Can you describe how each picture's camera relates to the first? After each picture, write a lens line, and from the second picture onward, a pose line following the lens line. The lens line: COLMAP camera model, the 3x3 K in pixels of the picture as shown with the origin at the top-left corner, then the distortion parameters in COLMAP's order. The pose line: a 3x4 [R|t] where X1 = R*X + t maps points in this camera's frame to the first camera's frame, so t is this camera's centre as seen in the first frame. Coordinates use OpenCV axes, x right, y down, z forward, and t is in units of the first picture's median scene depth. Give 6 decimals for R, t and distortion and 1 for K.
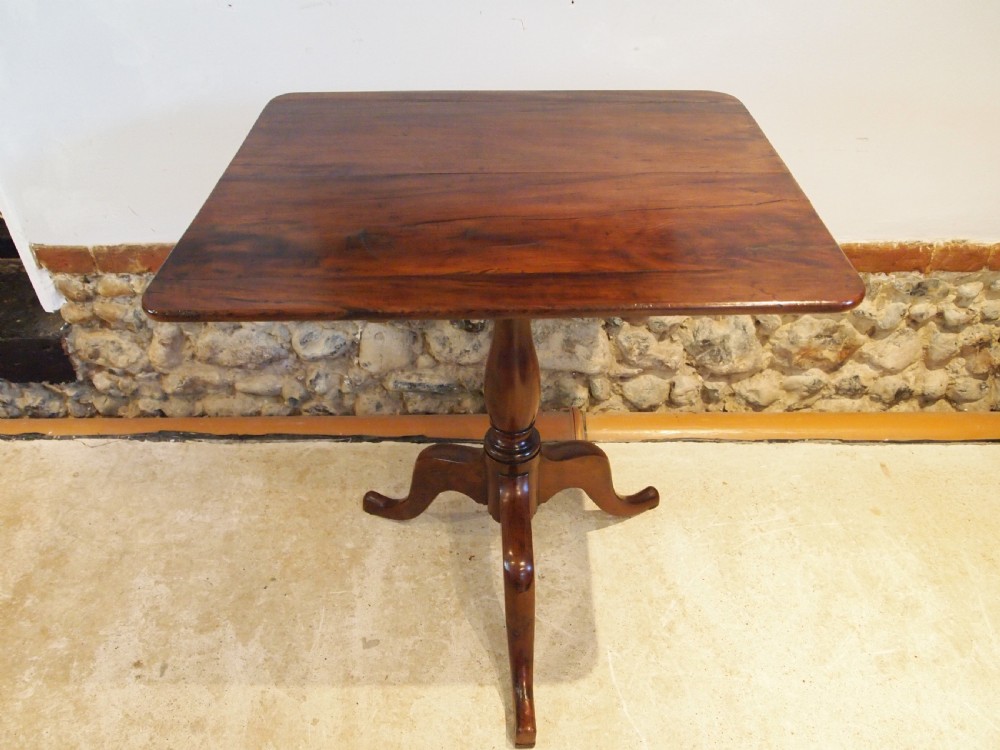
lens RADIAL K [[789.0, 0, 502.3], [0, 789.0, 374.3], [0, 0, 1]] dist [-0.050541, 0.004321]
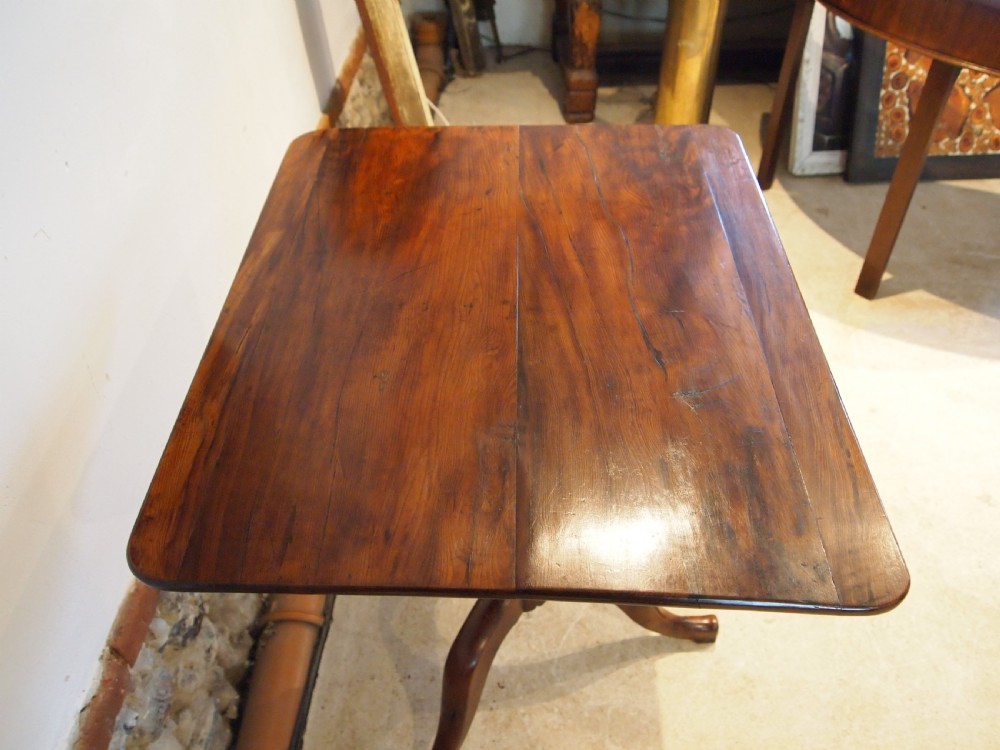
lens RADIAL K [[789.0, 0, 496.3], [0, 789.0, 375.0], [0, 0, 1]] dist [-0.050541, 0.004321]
pose [[0.026708, -0.690218, 0.723109, -0.376307], [0.642969, 0.565743, 0.516262, -0.365388], [-0.765426, 0.451148, 0.458899, 0.383152]]
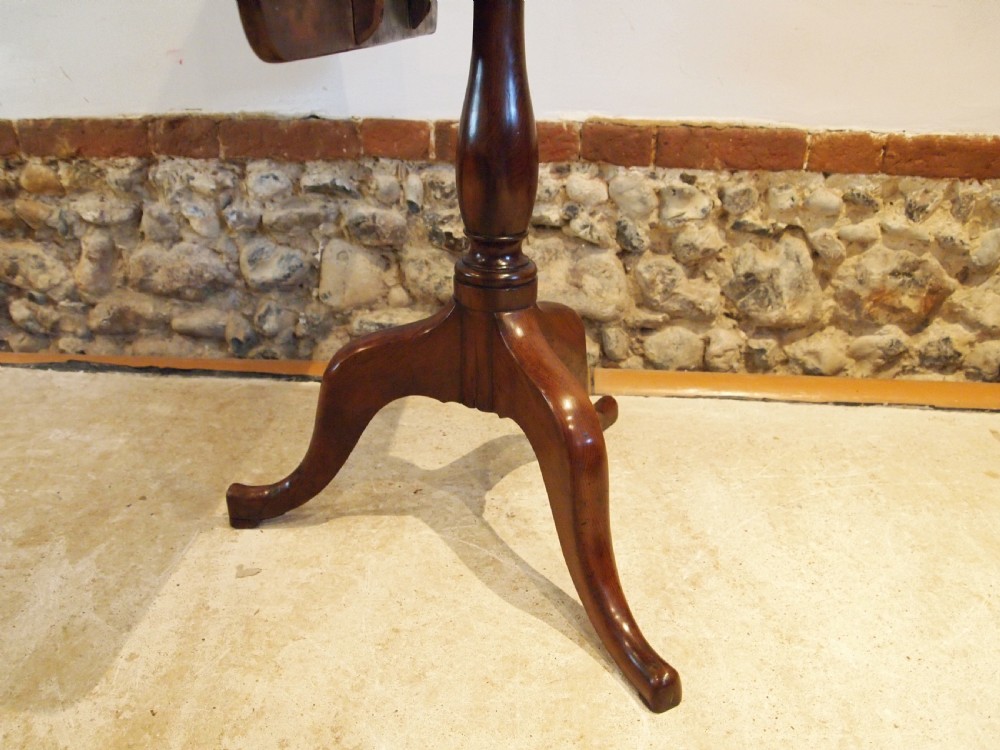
lens RADIAL K [[789.0, 0, 503.1], [0, 789.0, 377.7], [0, 0, 1]] dist [-0.050541, 0.004321]
pose [[0.996662, 0.043629, -0.068996, 0.072542], [-0.057782, 0.974075, -0.218720, 0.246714], [0.057665, 0.221977, 0.973345, 0.244659]]
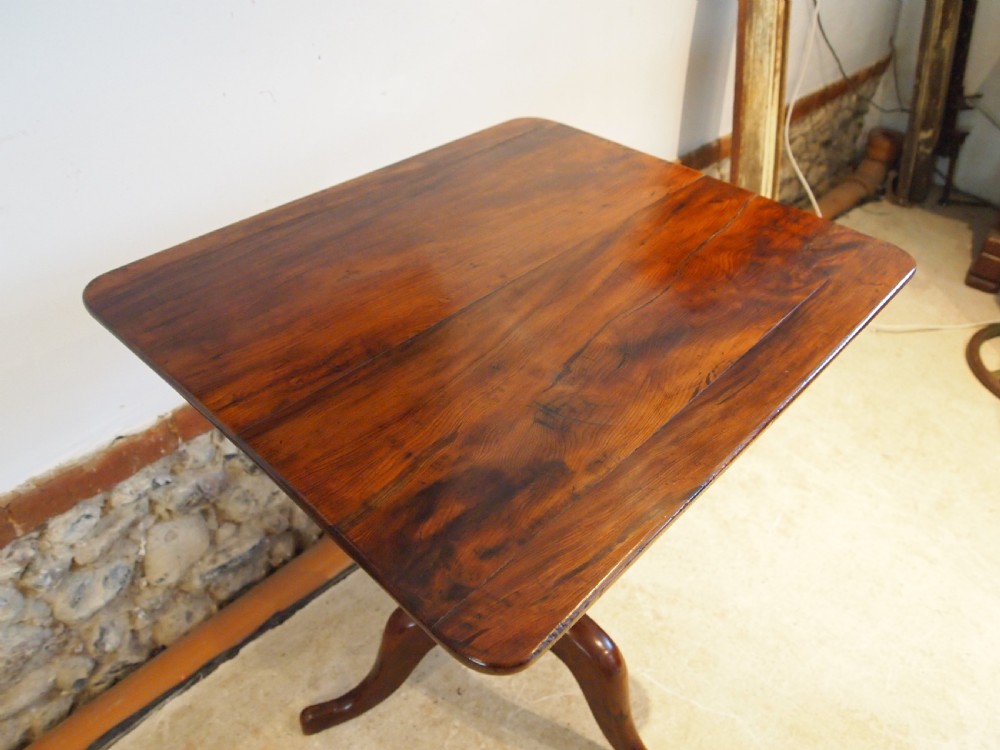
lens RADIAL K [[789.0, 0, 498.9], [0, 789.0, 375.3], [0, 0, 1]] dist [-0.050541, 0.004321]
pose [[0.676475, -0.433812, 0.595138, -0.323481], [0.425750, 0.889740, 0.164619, -0.175433], [-0.600932, 0.142019, 0.786582, 0.209454]]
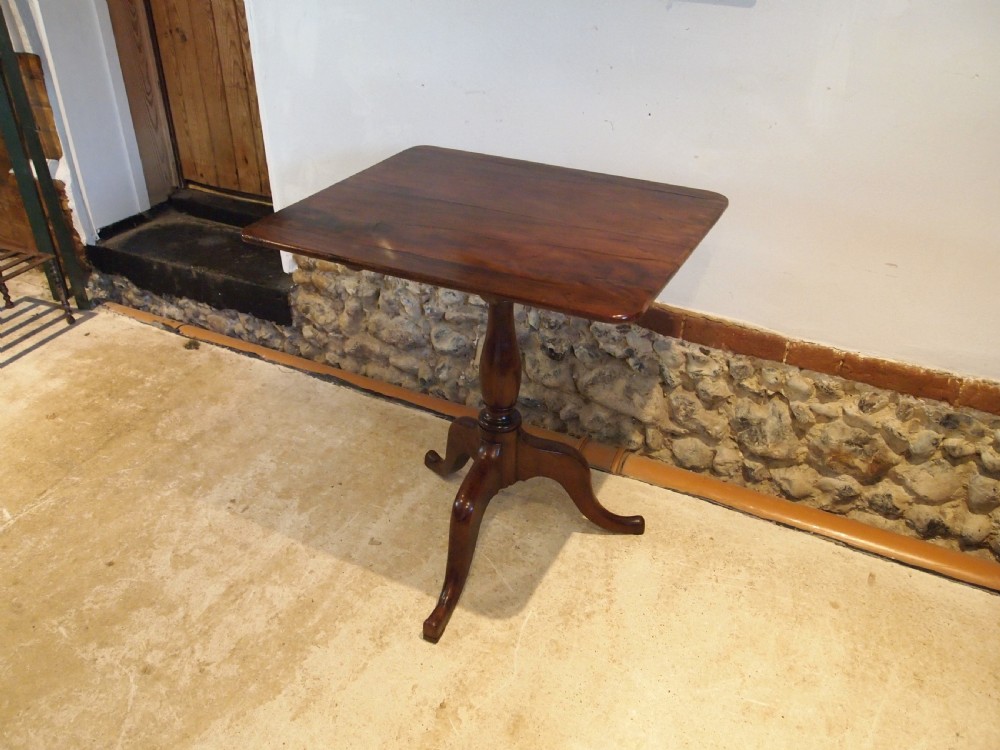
lens RADIAL K [[789.0, 0, 507.9], [0, 789.0, 375.2], [0, 0, 1]] dist [-0.050541, 0.004321]
pose [[0.893126, 0.251993, -0.372593, 0.363623], [-0.295086, 0.953424, -0.062514, 0.068679], [0.339486, 0.165780, 0.925887, -0.168819]]
